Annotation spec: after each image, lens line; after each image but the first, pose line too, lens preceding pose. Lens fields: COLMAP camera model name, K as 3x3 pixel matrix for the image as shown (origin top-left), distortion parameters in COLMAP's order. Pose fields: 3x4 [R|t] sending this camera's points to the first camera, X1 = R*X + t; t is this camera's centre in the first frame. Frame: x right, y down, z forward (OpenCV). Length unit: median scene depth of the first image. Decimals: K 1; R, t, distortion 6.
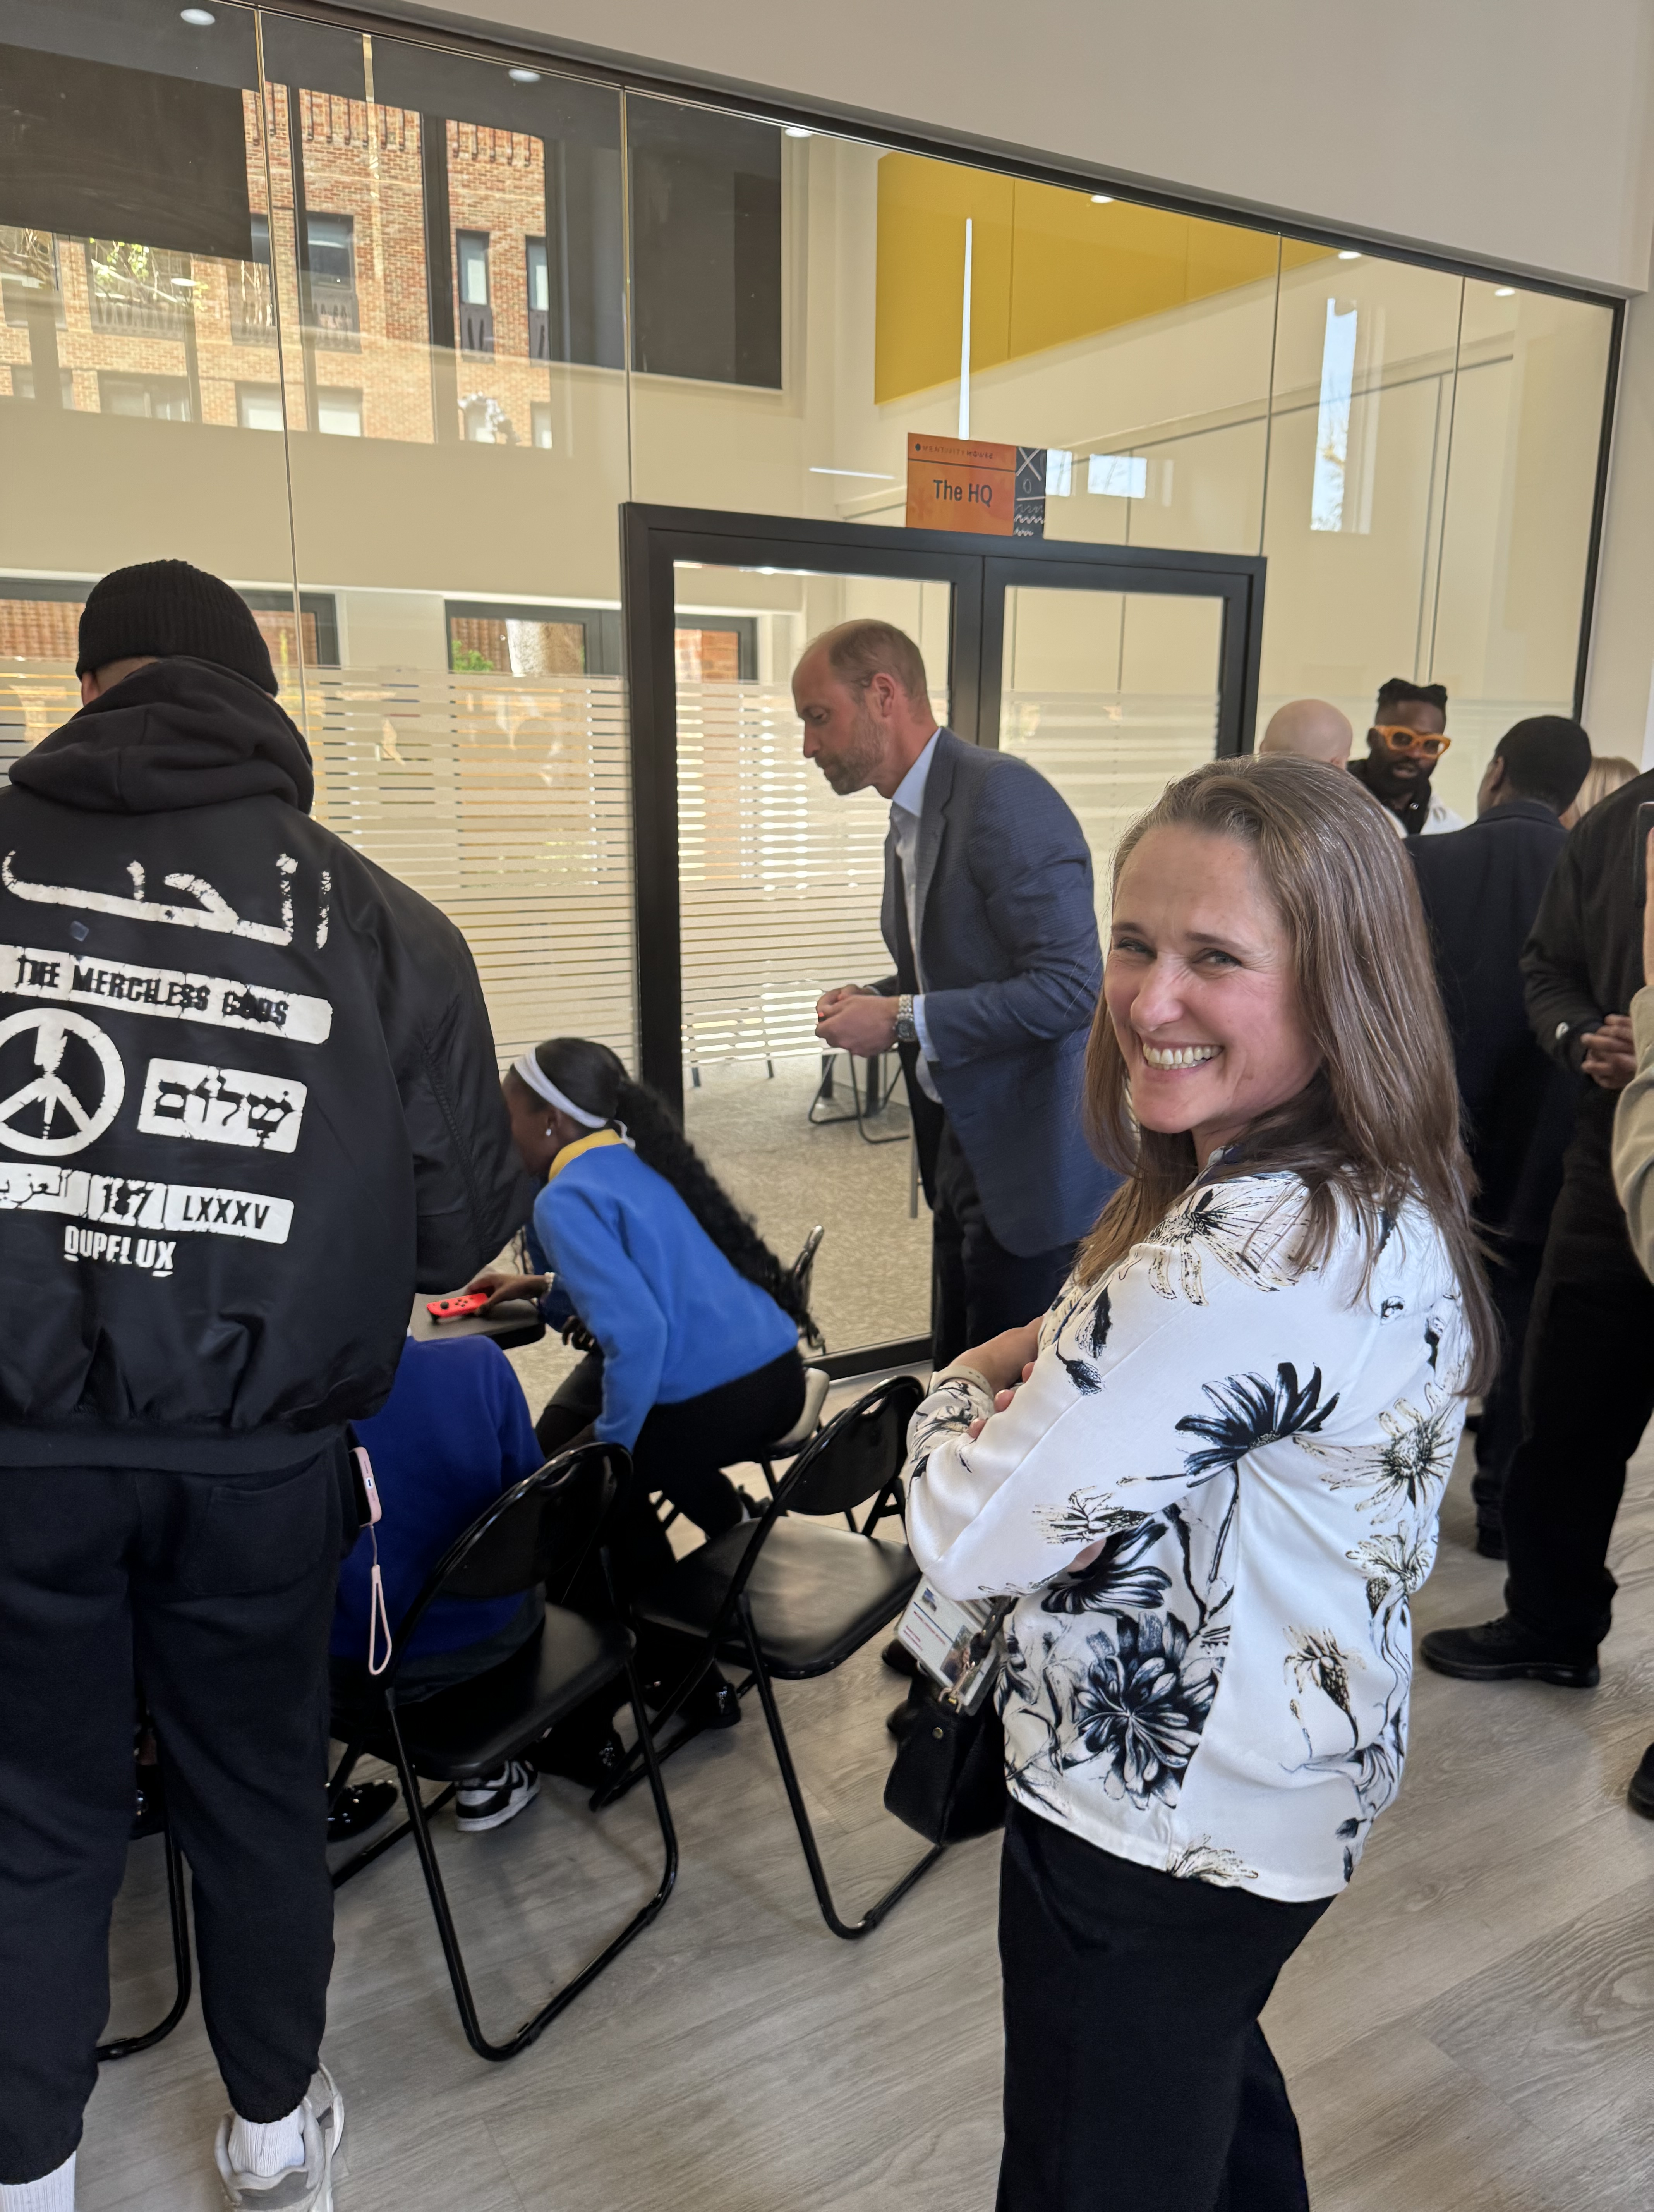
lens RADIAL K [[1543.0, 0, 823.3], [0, 1543.0, 1110.5], [0, 0, 1]] dist [0.006890, 0.000927]
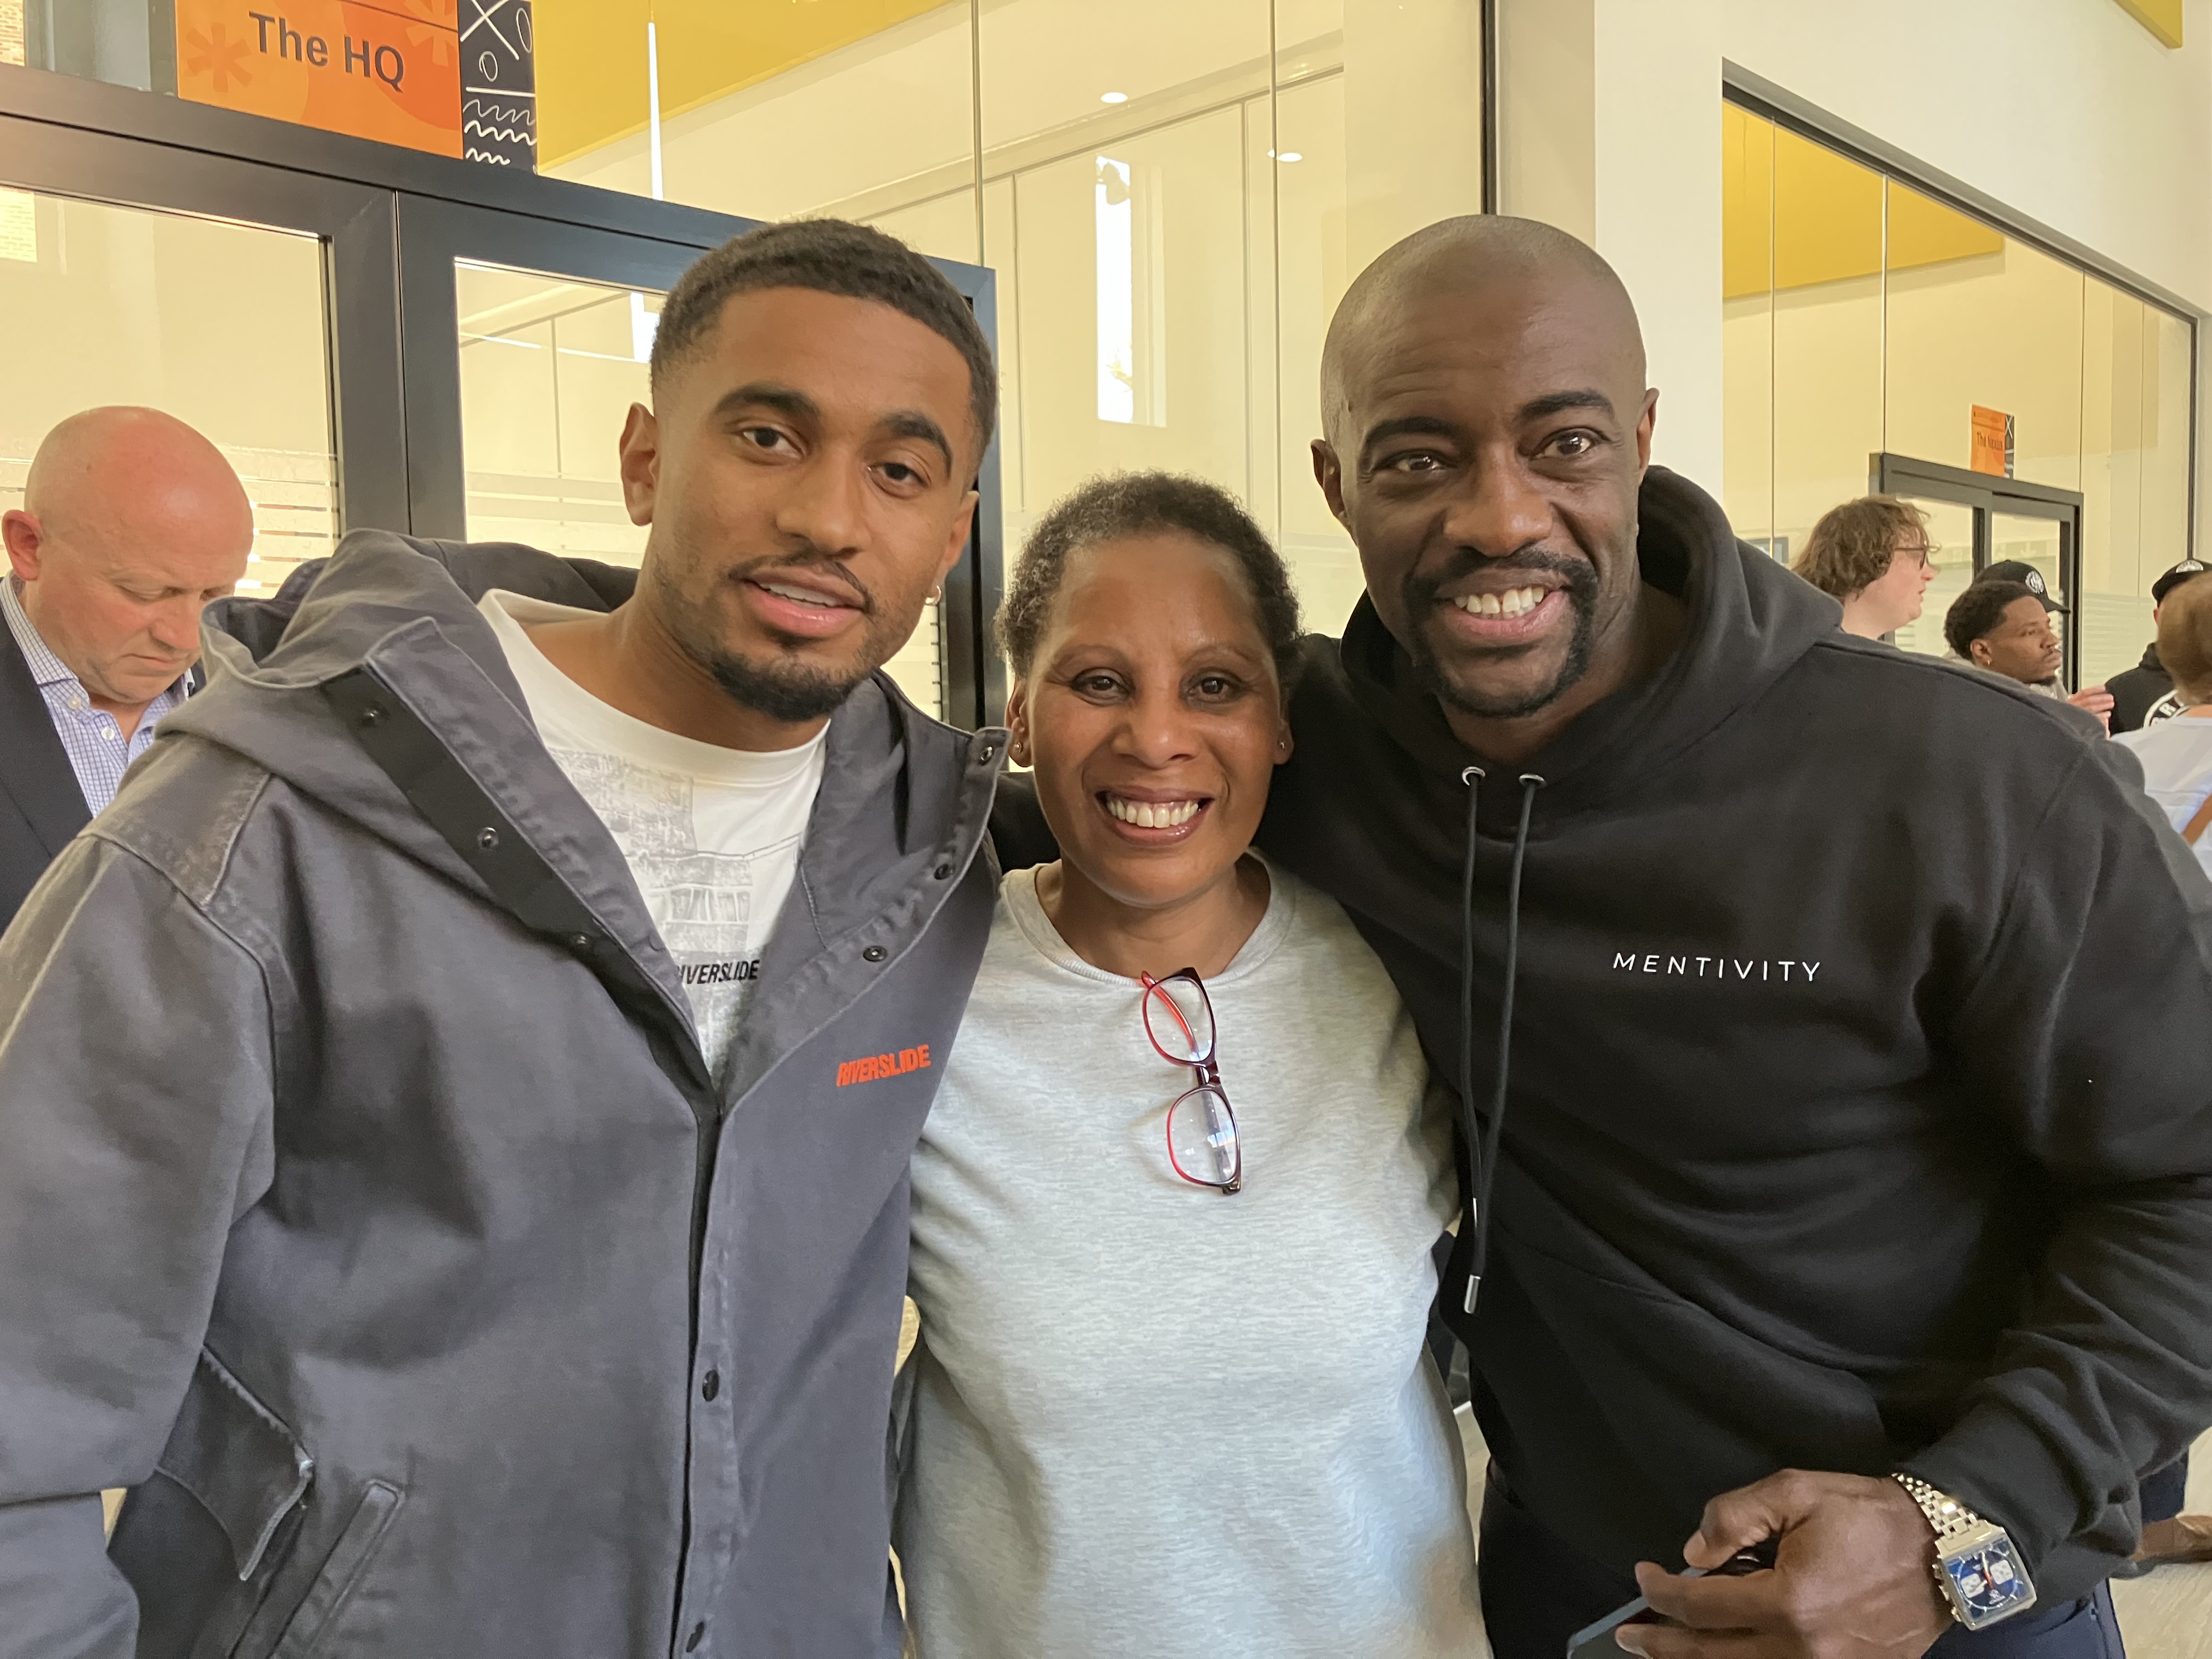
lens RADIAL K [[1813.5, 0, 1106.1], [0, 1813.5, 821.7], [0, 0, 1]] dist [-0.095300, -0.000049]
pose [[0.958817, -0.037614, 0.281524, 0.066674], [0.080944, 0.986276, -0.143904, -0.033245], [-0.272248, 0.160766, 0.948702, 0.201547]]
